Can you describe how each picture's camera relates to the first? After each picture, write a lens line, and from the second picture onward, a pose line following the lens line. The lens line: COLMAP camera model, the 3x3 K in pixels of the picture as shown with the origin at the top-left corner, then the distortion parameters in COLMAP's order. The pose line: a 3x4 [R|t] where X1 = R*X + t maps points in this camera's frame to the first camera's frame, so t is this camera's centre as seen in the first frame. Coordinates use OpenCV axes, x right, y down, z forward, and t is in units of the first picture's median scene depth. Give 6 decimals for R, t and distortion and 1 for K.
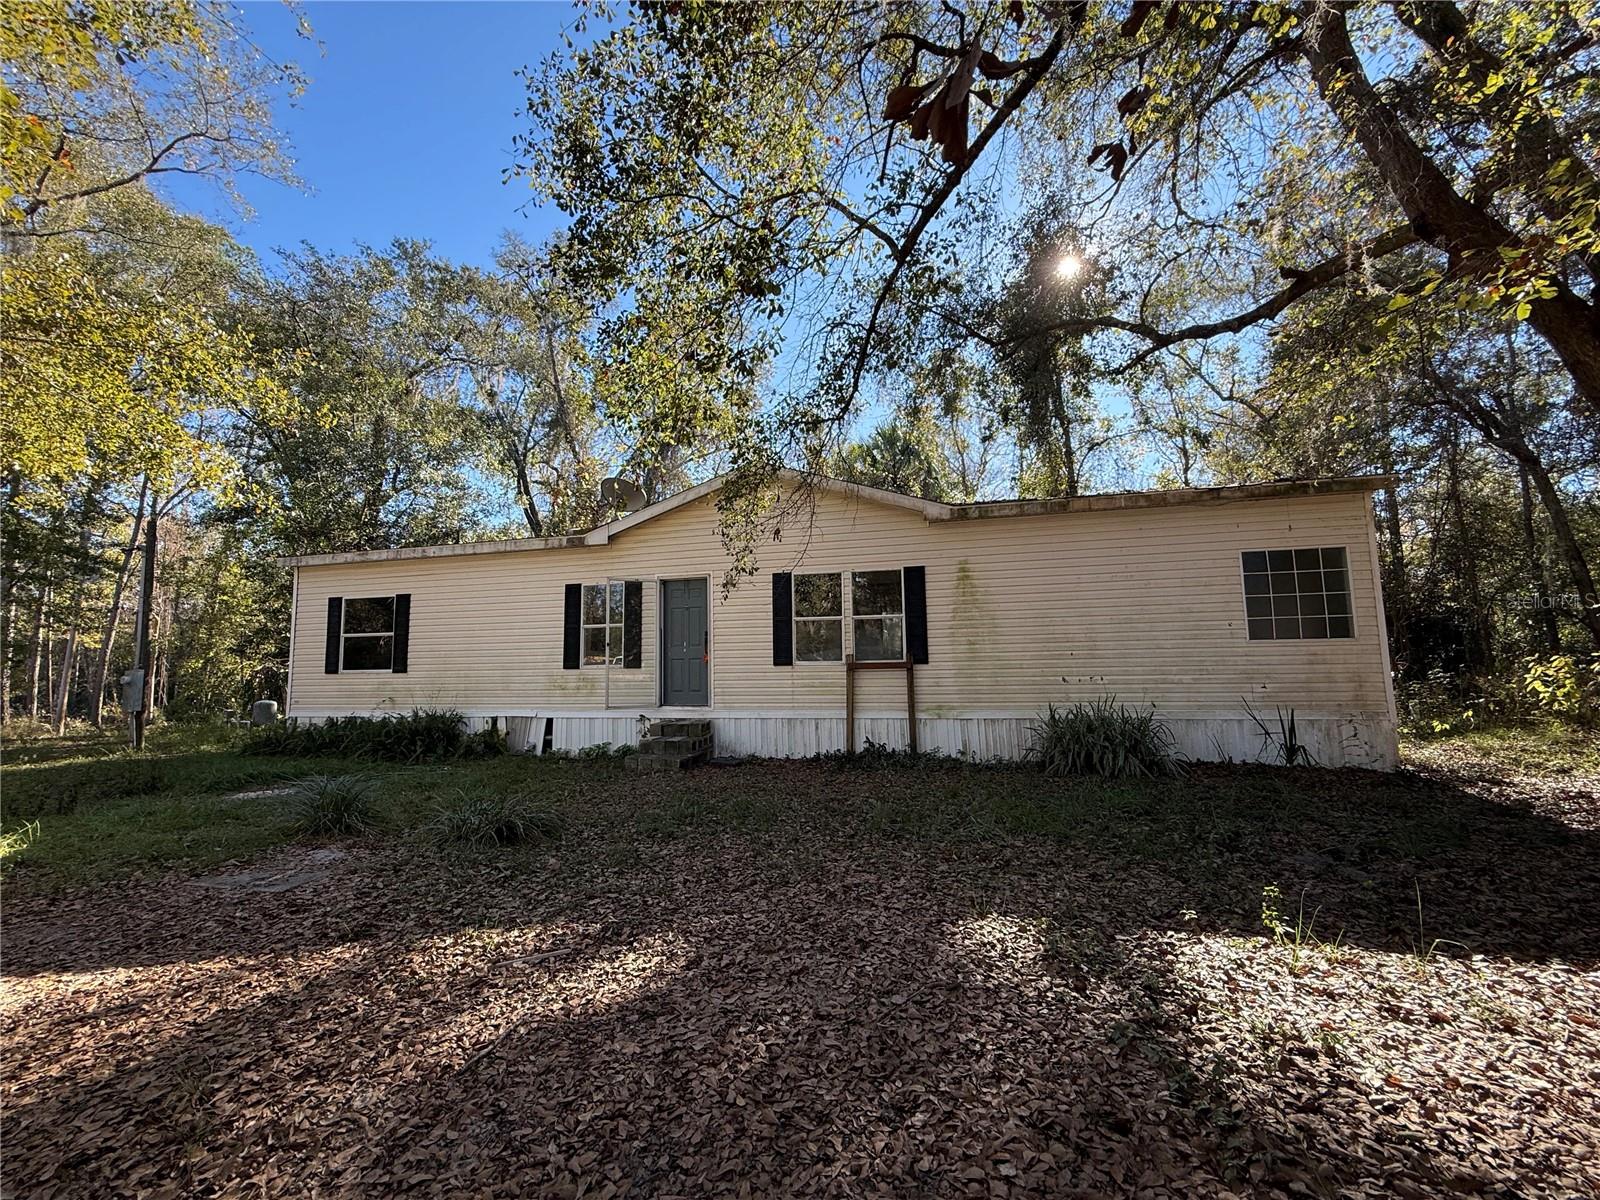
lens RADIAL K [[635.7, 0, 803.9], [0, 635.7, 599.6], [0, 0, 1]] dist [-0.000503, -0.000006]
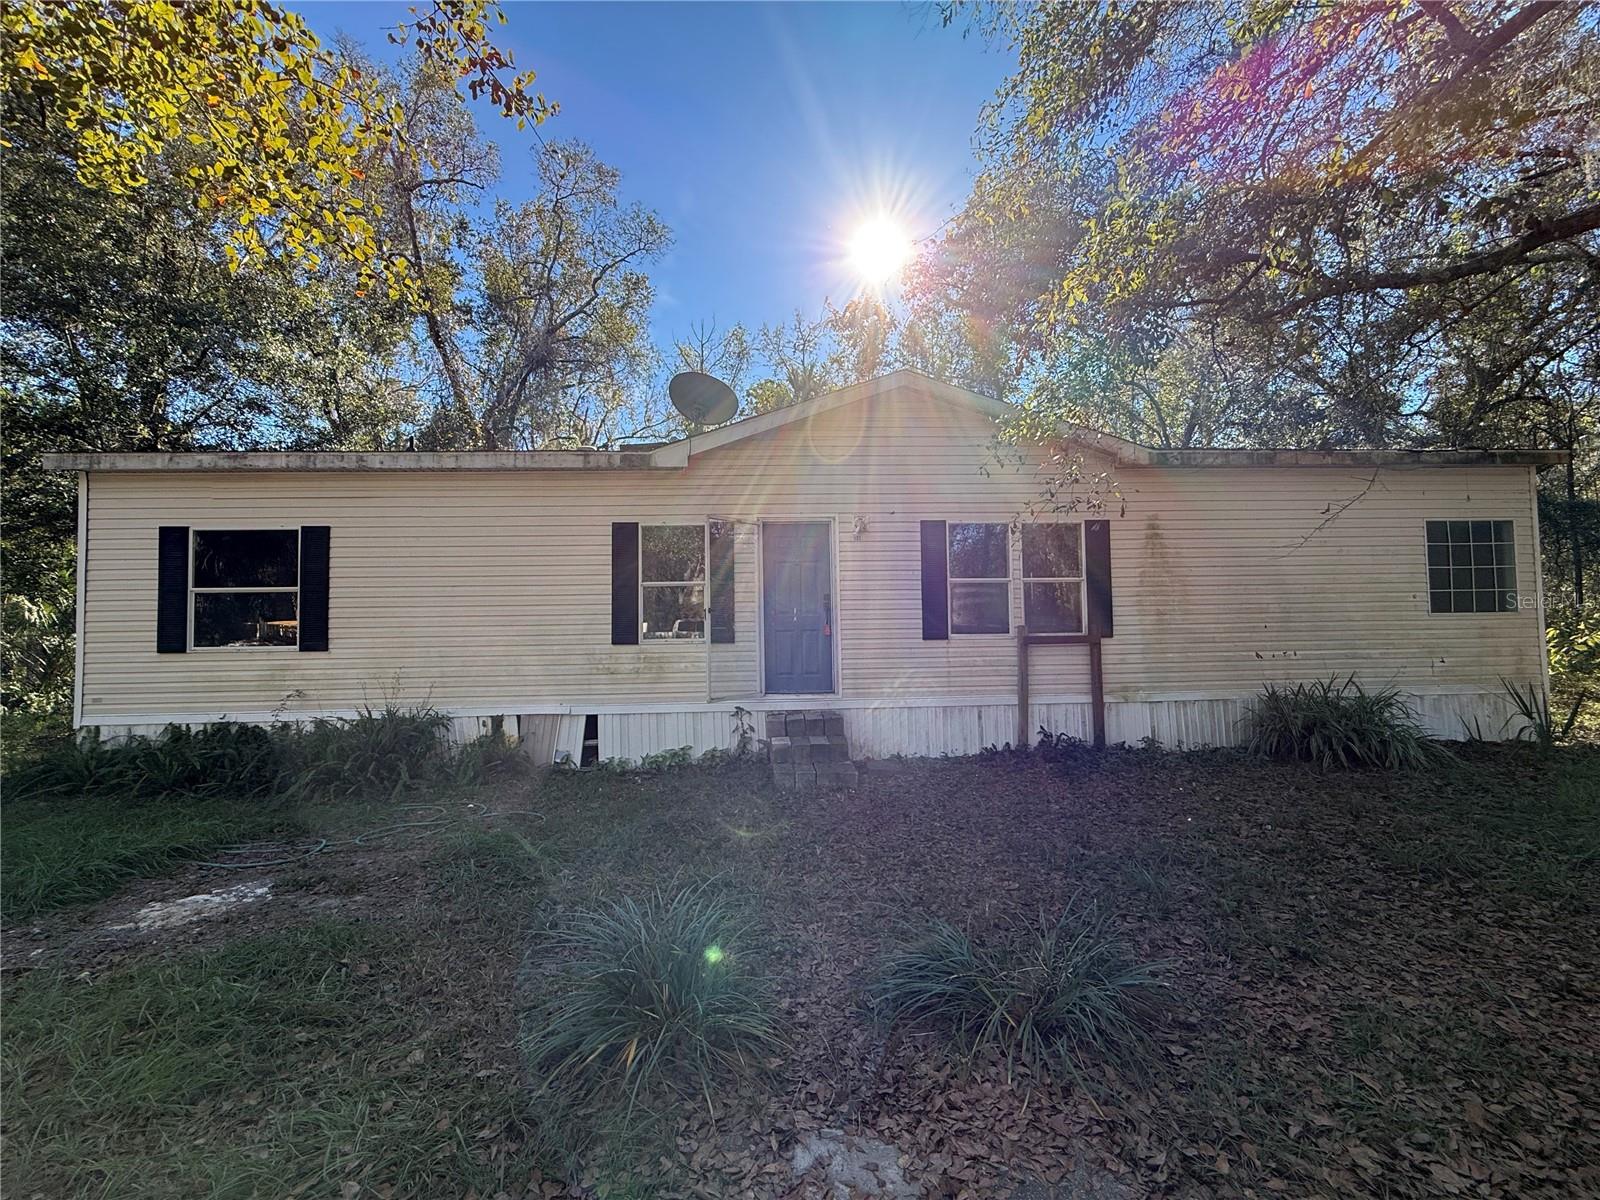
lens RADIAL K [[635.7, 0, 799.6], [0, 635.7, 605.8], [0, 0, 1]] dist [-0.000503, -0.000006]
pose [[0.956957, 0.012900, 0.289943, -0.410196], [-0.030431, 0.997965, 0.056037, 0.023157], [-0.288630, -0.062449, 0.955402, 0.297409]]
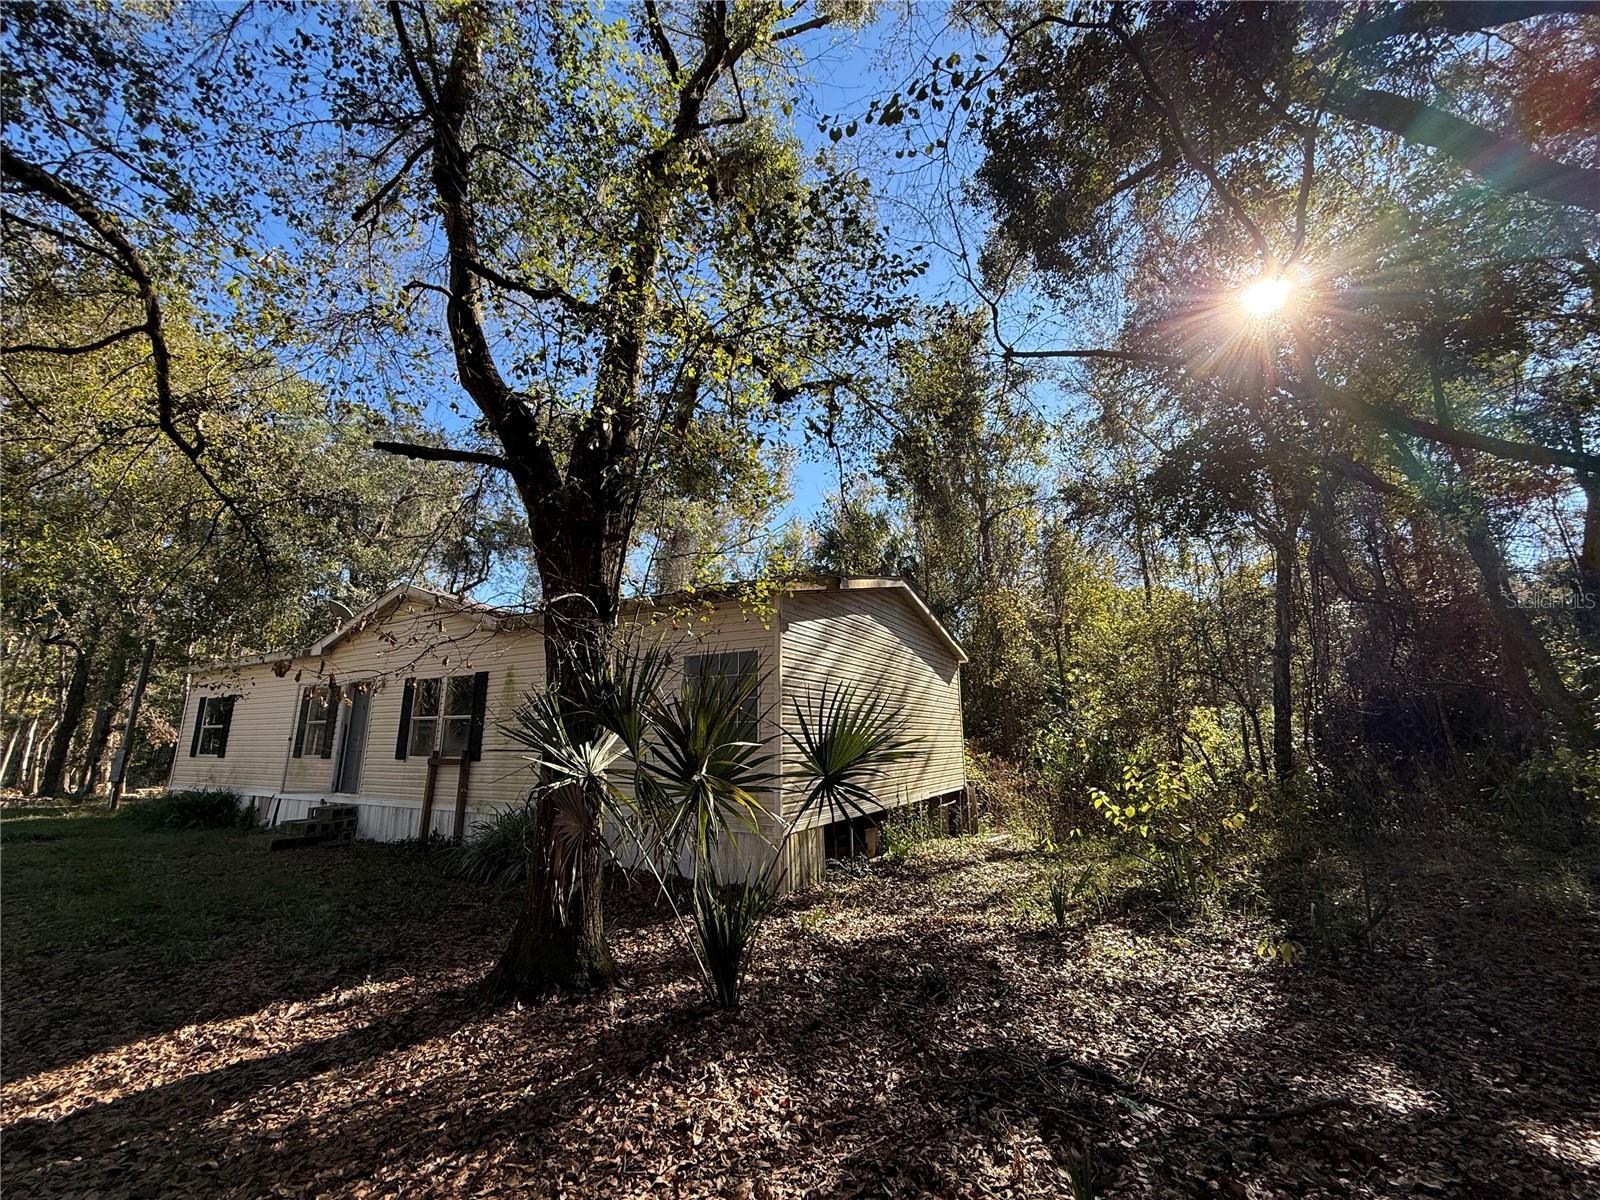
lens RADIAL K [[635.7, 0, 803.2], [0, 635.7, 602.6], [0, 0, 1]] dist [-0.000503, -0.000006]
pose [[0.966090, -0.043276, -0.254552, 0.957581], [0.016117, 0.994039, -0.107829, -0.042068], [0.257701, 0.100070, 0.961029, 0.050155]]
